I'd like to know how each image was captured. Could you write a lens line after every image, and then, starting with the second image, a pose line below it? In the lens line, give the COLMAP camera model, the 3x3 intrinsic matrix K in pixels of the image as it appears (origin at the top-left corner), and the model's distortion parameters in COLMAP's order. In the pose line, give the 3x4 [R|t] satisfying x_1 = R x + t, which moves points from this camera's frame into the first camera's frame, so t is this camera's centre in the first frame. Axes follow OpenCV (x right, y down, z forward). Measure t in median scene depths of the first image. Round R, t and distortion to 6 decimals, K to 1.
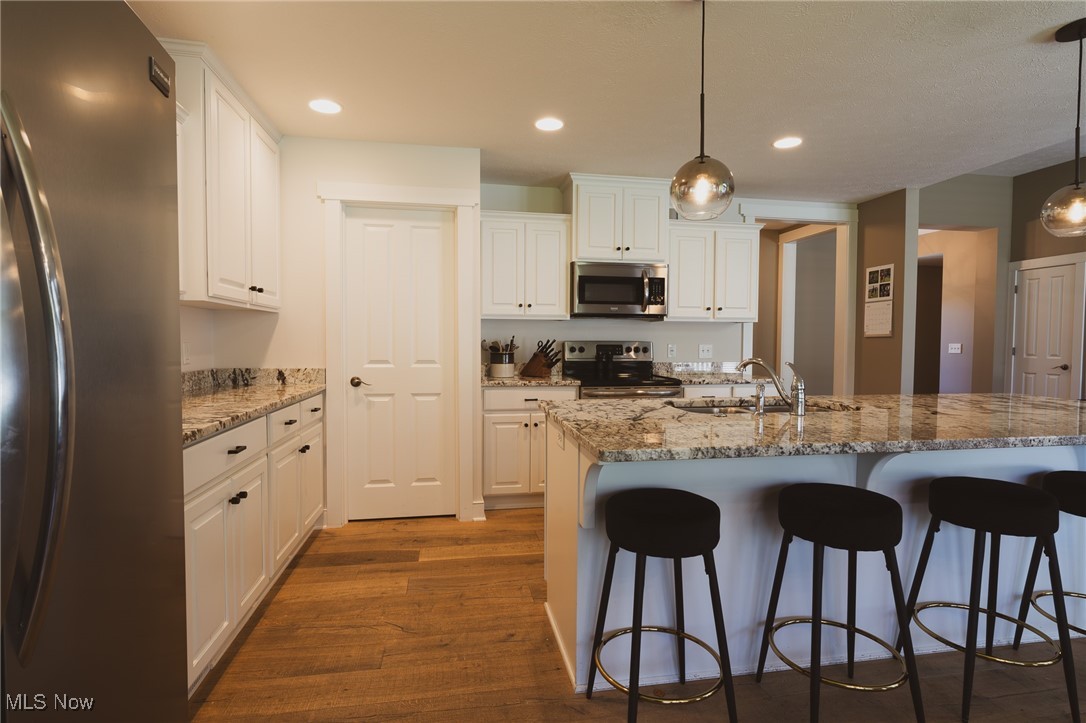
lens RADIAL K [[540.9, 0, 561.4], [0, 540.9, 360.2], [0, 0, 1]] dist [-0.018087, 0.005791]
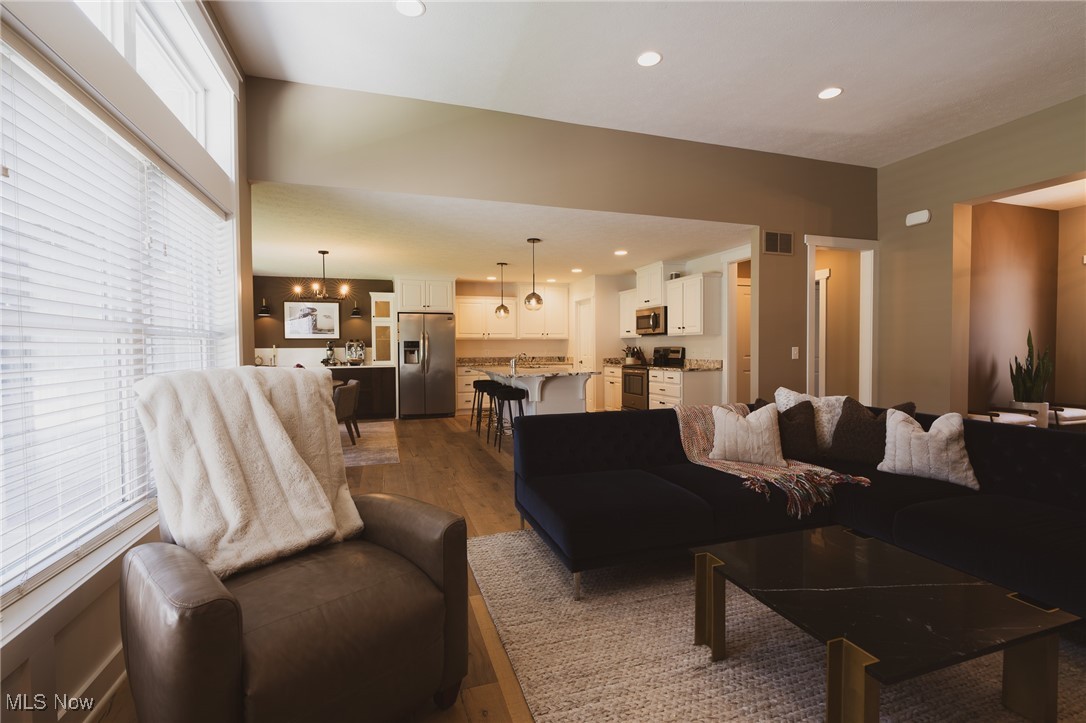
lens RADIAL K [[487.8, 0, 544.3], [0, 487.8, 360.6], [0, 0, 1]] dist [-0.005344, 0.001367]
pose [[0.135208, 0.019054, -0.990634, 2.192519], [-0.027799, 0.999494, 0.015430, -0.002334], [0.990427, 0.025452, 0.135669, 0.439303]]
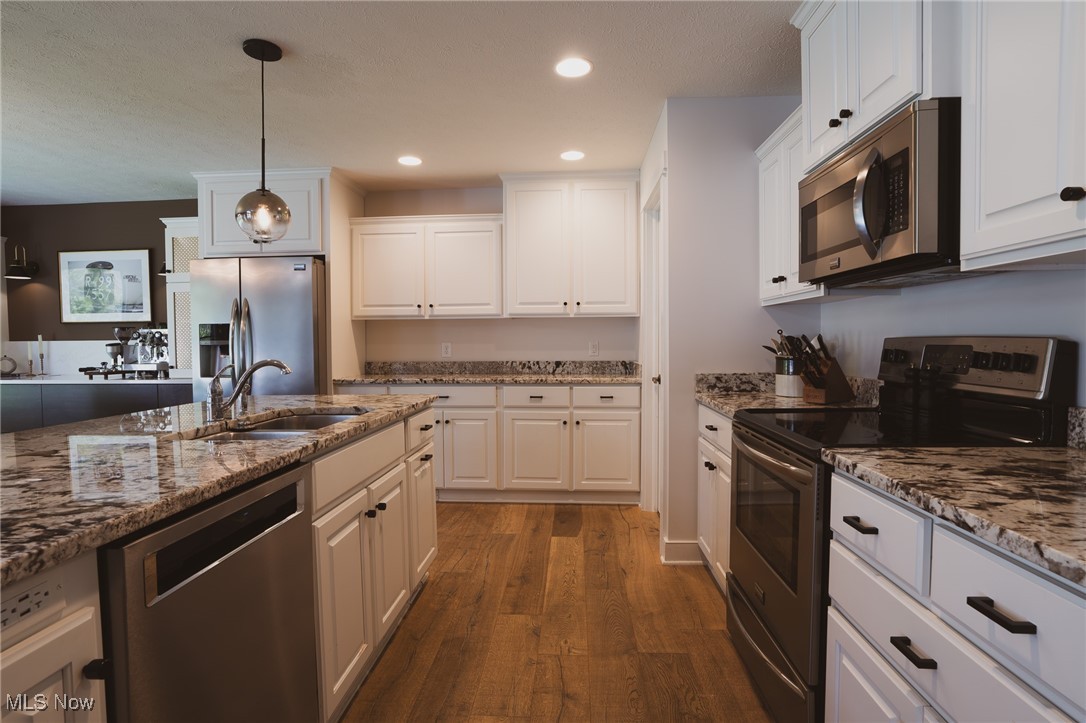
lens RADIAL K [[540.9, 0, 543.0], [0, 540.9, 359.6], [0, 0, 1]] dist [-0.018087, 0.005791]
pose [[-0.251780, 0.030911, -0.967291, 0.676416], [-0.028306, 0.998827, 0.039287, -0.032013], [0.967371, 0.037272, -0.250609, 1.037634]]
